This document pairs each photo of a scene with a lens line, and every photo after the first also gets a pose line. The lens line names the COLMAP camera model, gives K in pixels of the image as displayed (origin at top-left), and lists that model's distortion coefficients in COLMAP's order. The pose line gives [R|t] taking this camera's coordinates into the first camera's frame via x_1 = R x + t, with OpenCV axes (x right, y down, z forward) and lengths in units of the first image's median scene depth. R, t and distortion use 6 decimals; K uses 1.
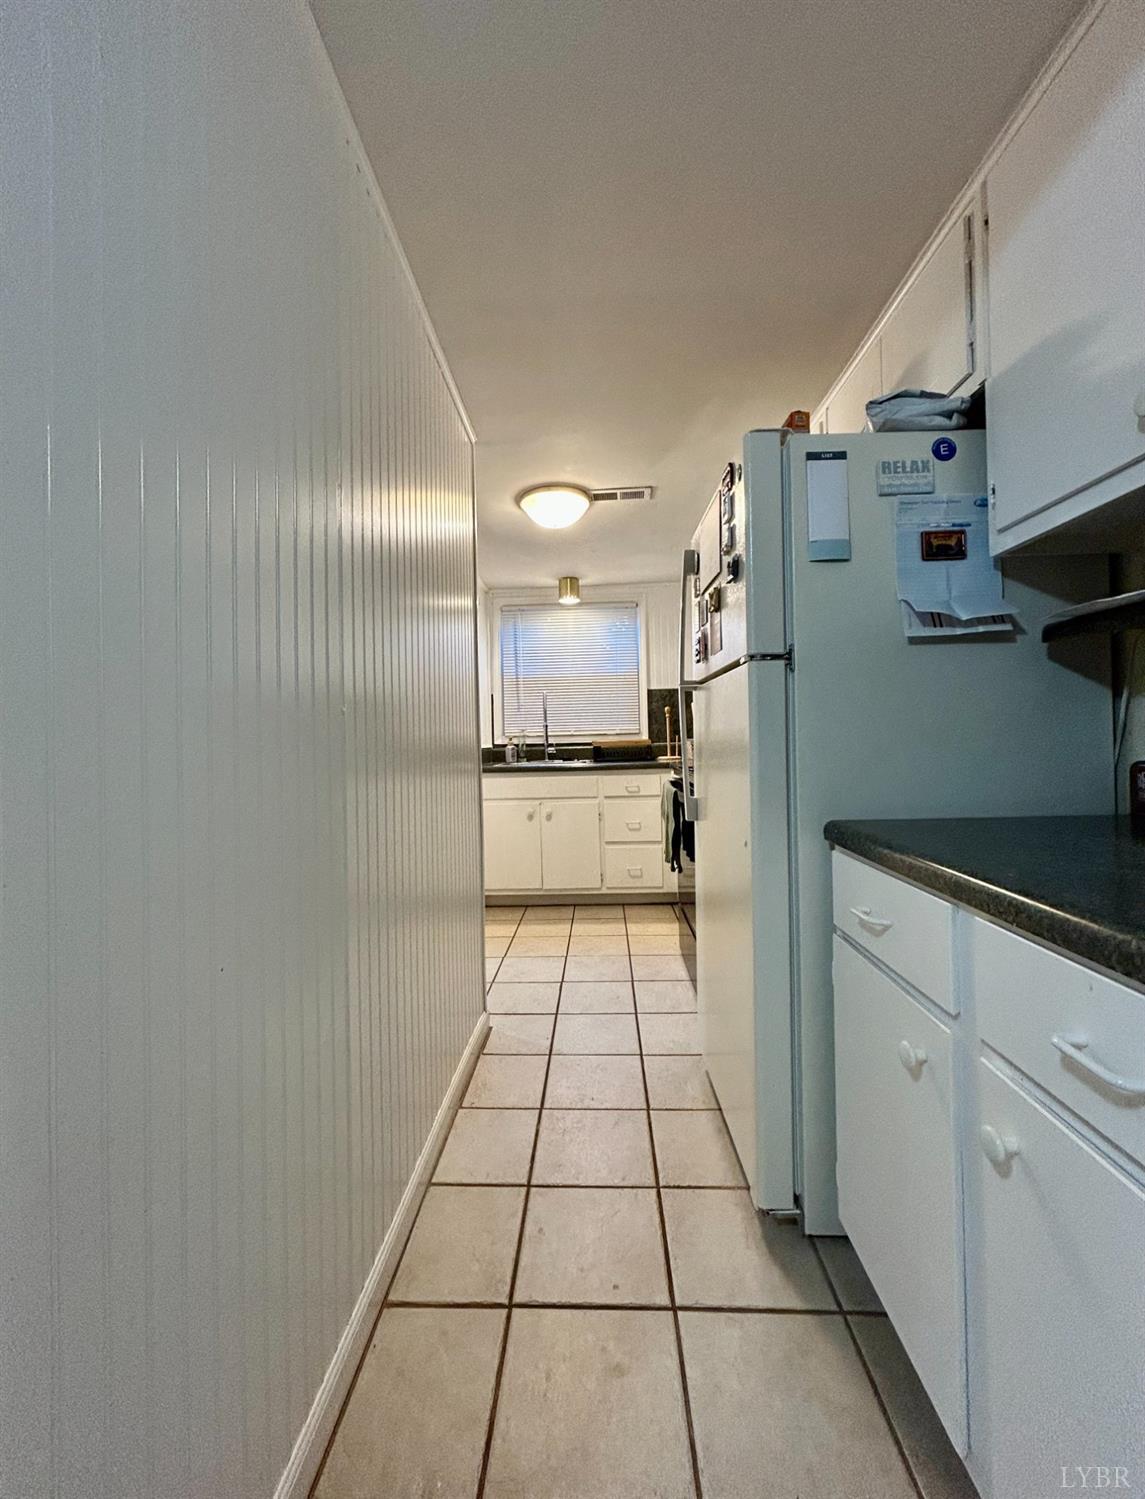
lens RADIAL K [[614.0, 0, 573.1], [0, 614.0, 734.4], [0, 0, 1]] dist [0.001886, 0.000446]
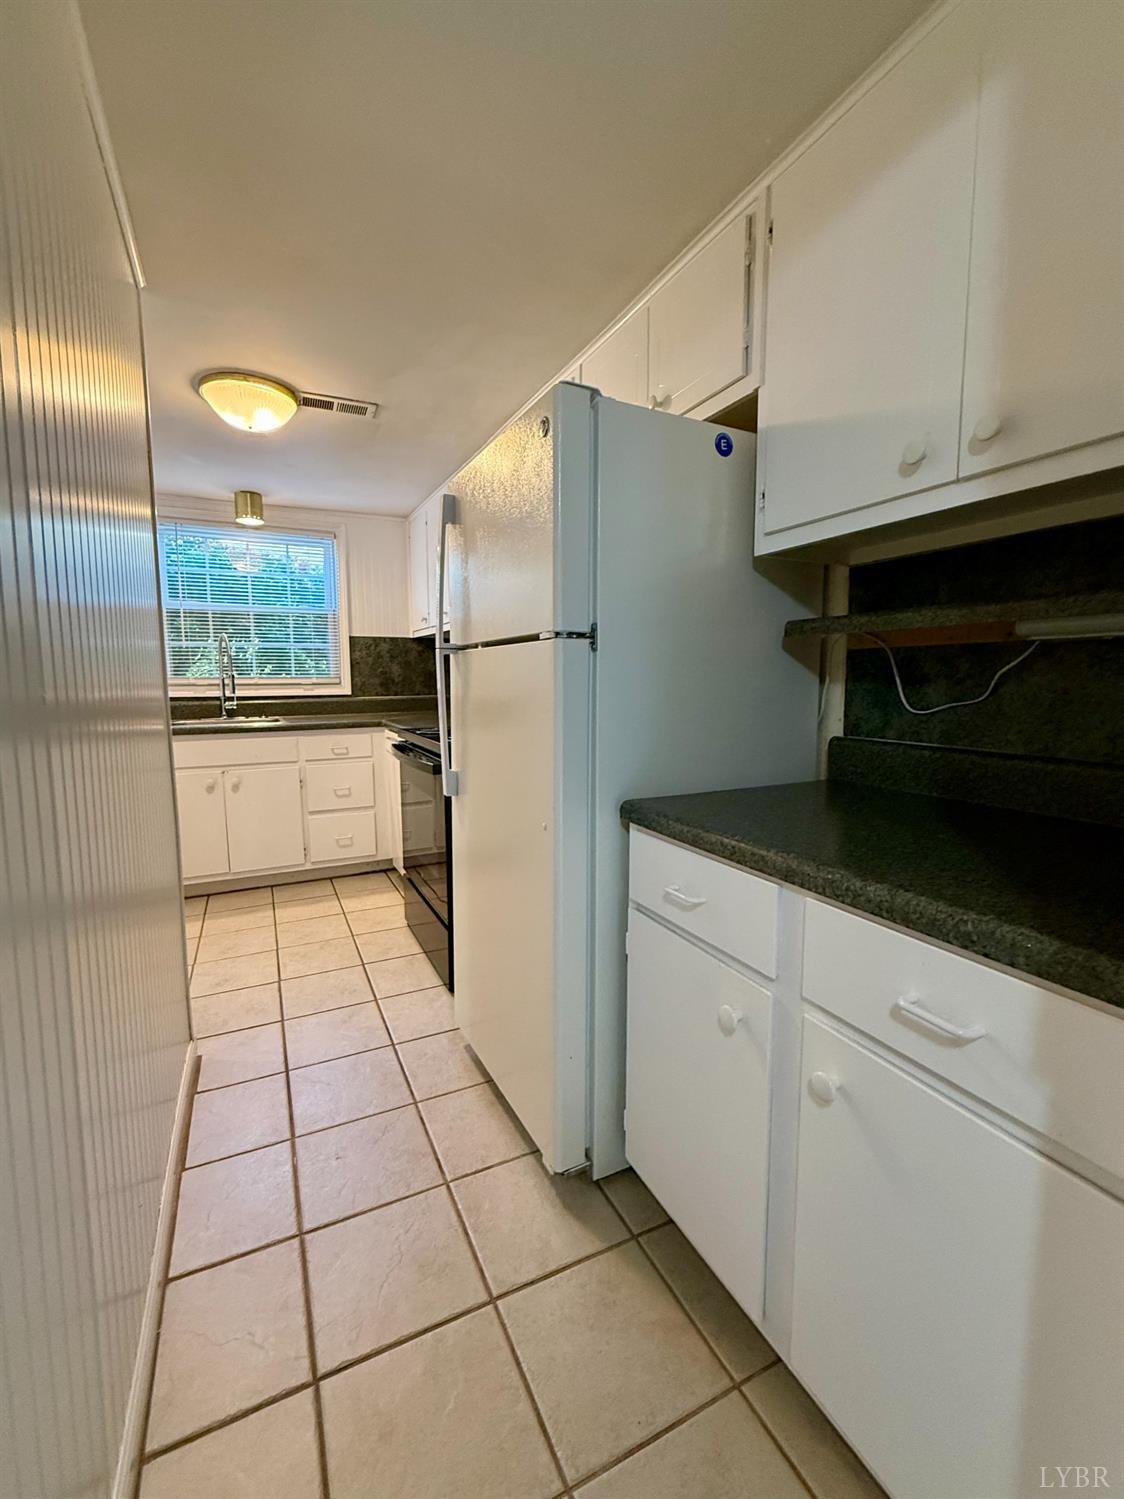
lens RADIAL K [[637.4, 0, 560.6], [0, 637.4, 745.6], [0, 0, 1]] dist [-0.002683, 0.000383]
pose [[0.880056, -0.030738, 0.473874, -0.096849], [-0.020003, 0.994618, 0.101664, -0.030485], [-0.474448, -0.098949, 0.874704, 0.068504]]
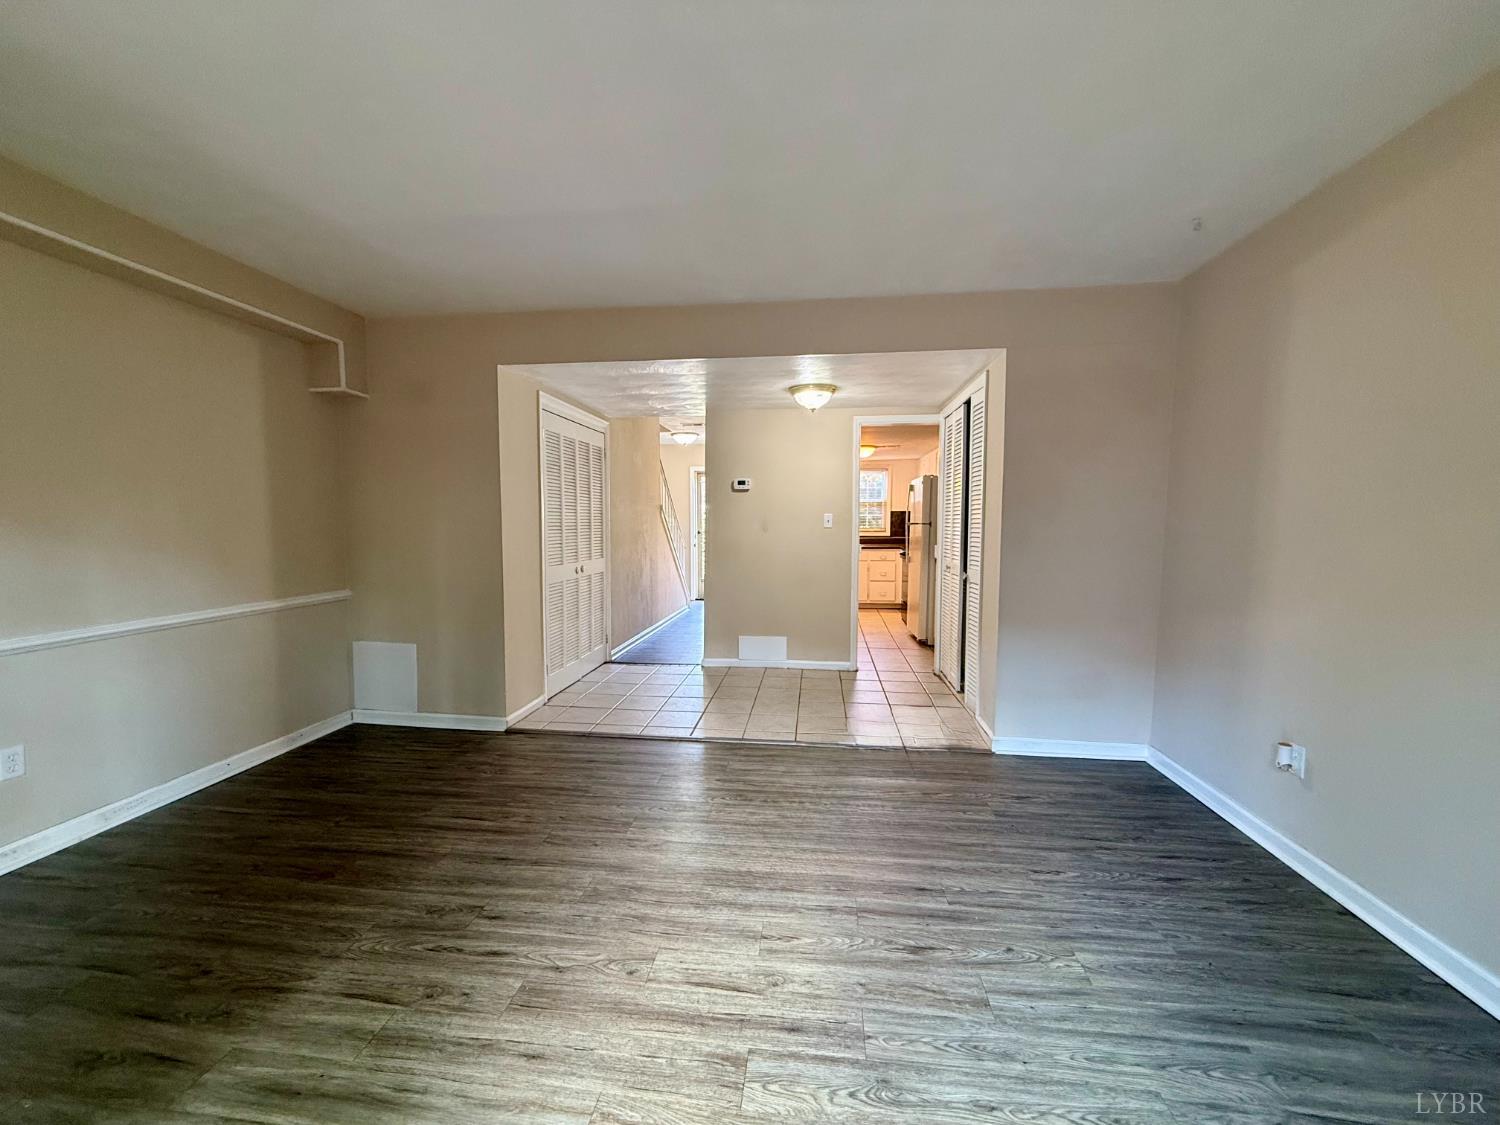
lens RADIAL K [[608.0, 0, 749.9], [0, 608.0, 568.1], [0, 0, 1]] dist [0.003279, 0.001677]
pose [[0.996822, 0.034549, -0.071776, -0.378974], [-0.028428, 0.996008, 0.084616, -0.079430], [0.074413, -0.082307, 0.993825, -2.080126]]
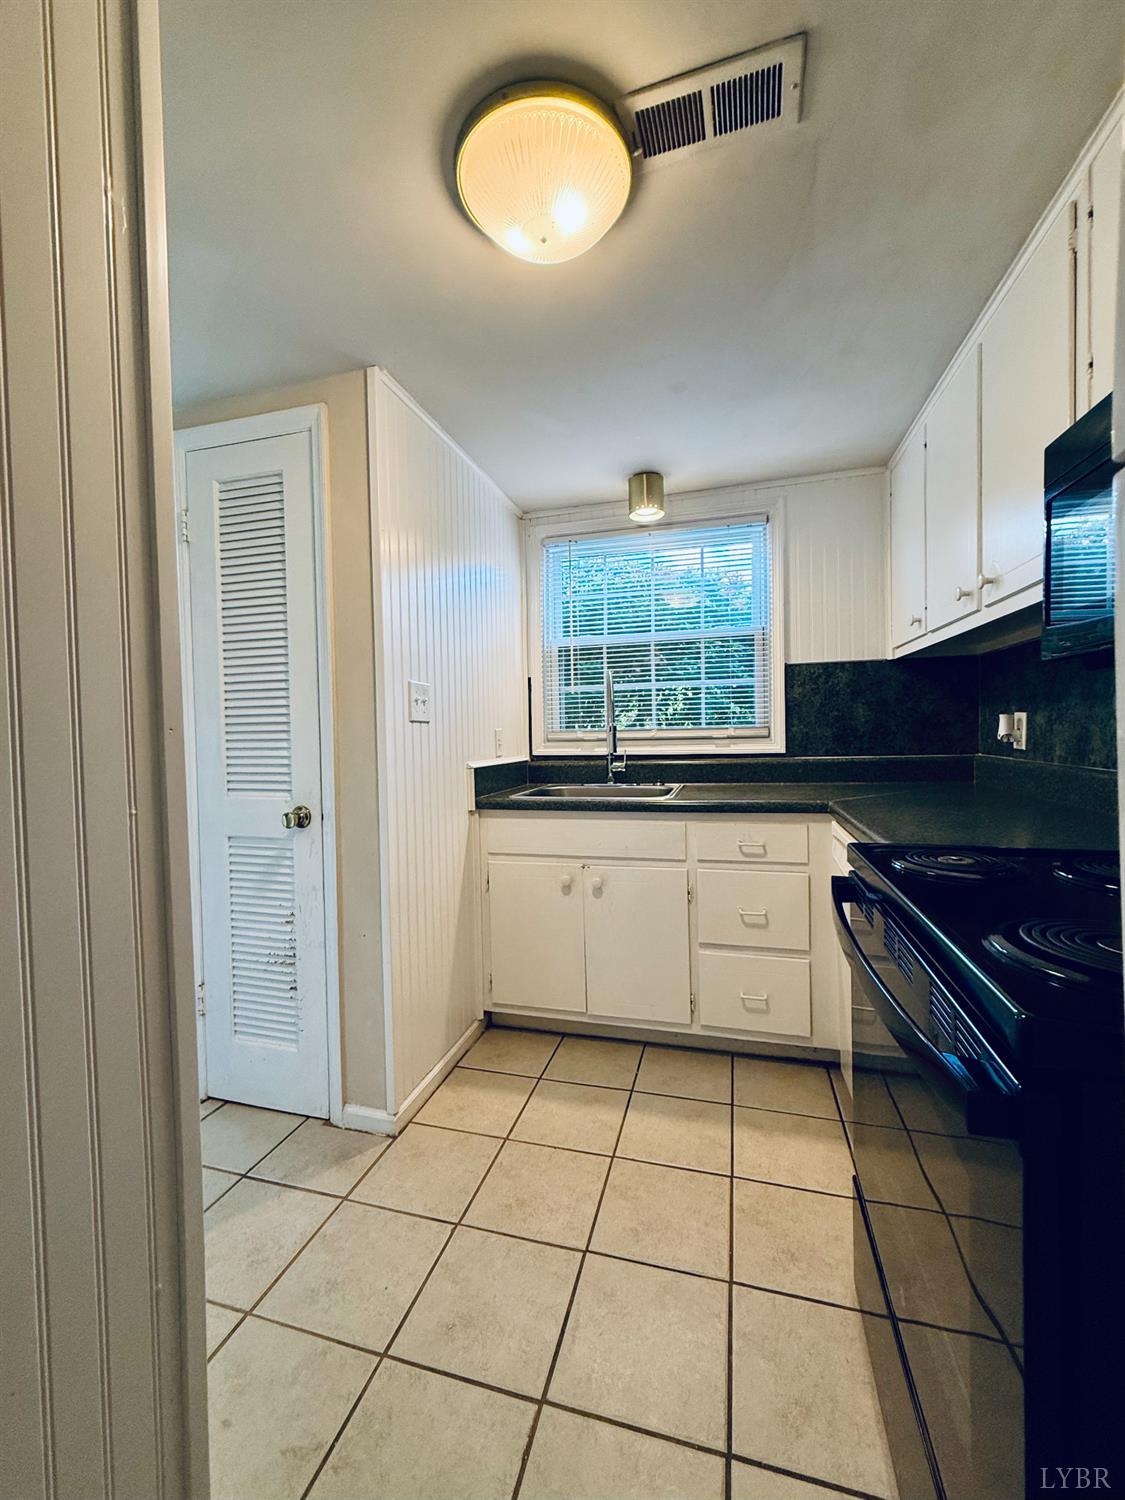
lens RADIAL K [[608.0, 0, 567.8], [0, 608.0, 747.2], [0, 0, 1]] dist [0.003279, 0.001677]
pose [[0.975333, 0.010357, -0.220496, 0.092557], [-0.001913, 0.999258, 0.038475, -0.032330], [0.220731, -0.037104, 0.974629, 0.743946]]
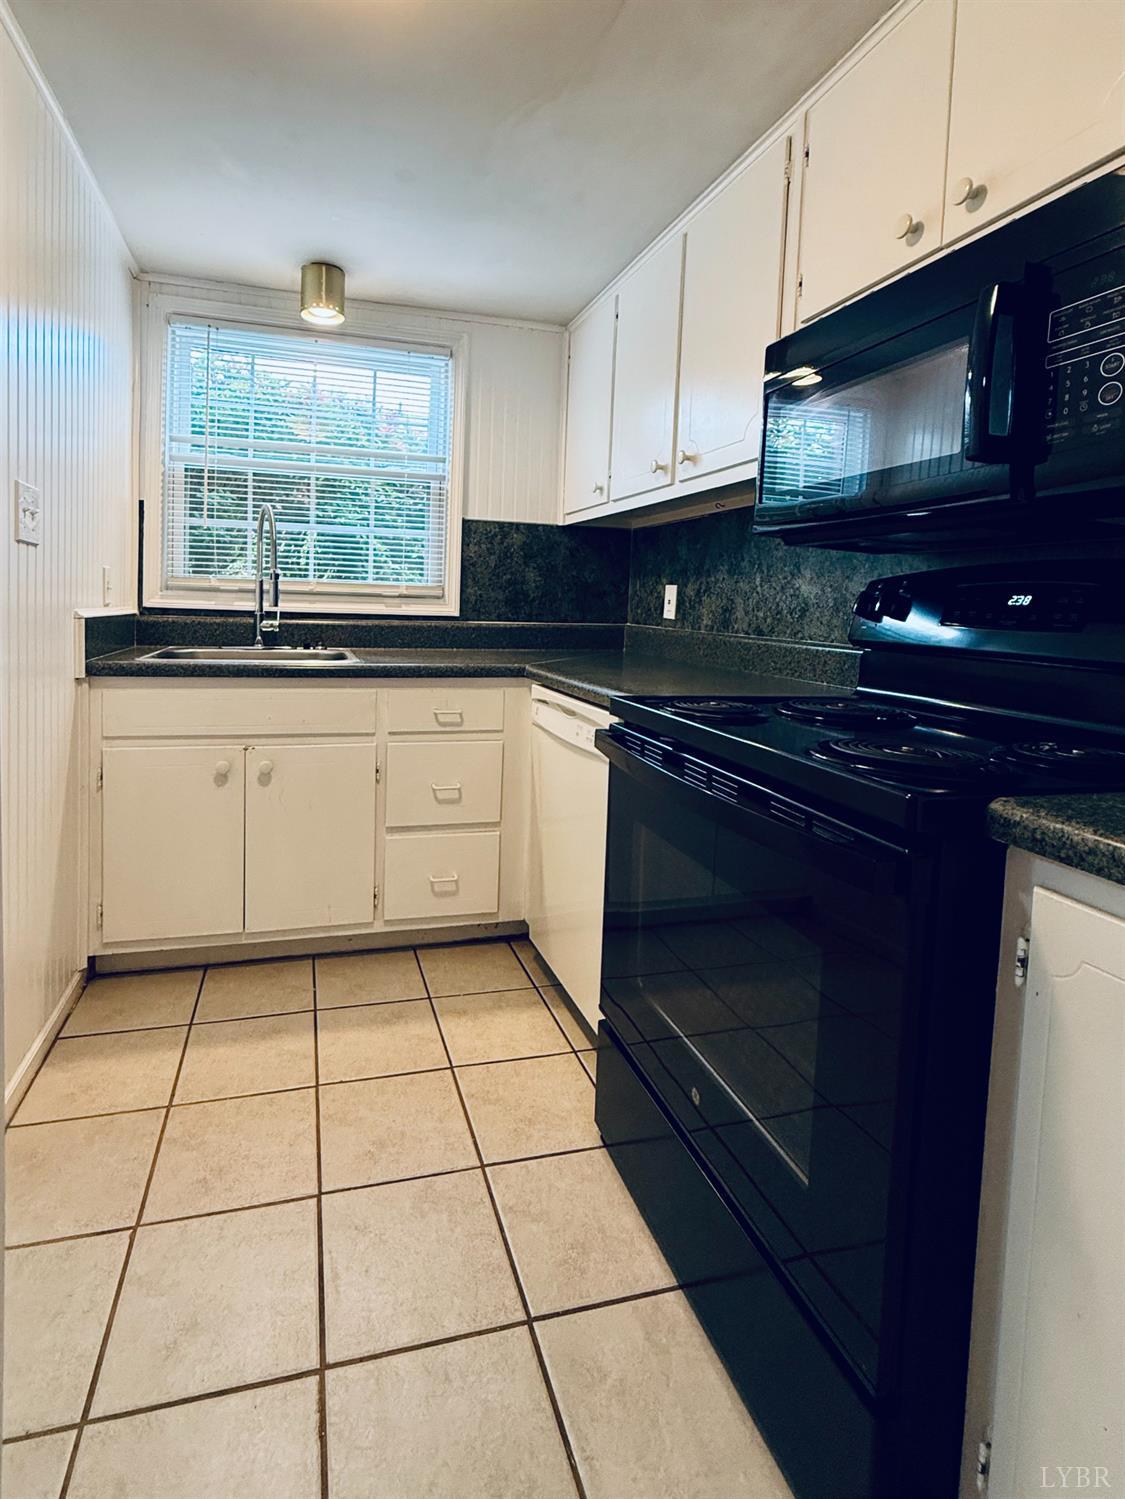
lens RADIAL K [[729.7, 0, 494.3], [0, 729.7, 639.8], [0, 0, 1]] dist [0.009719, 0.000210]
pose [[0.953799, 0.040615, 0.297688, -0.069854], [-0.058399, 0.996985, 0.051088, -0.006309], [-0.294715, -0.066112, 0.953295, 0.730534]]
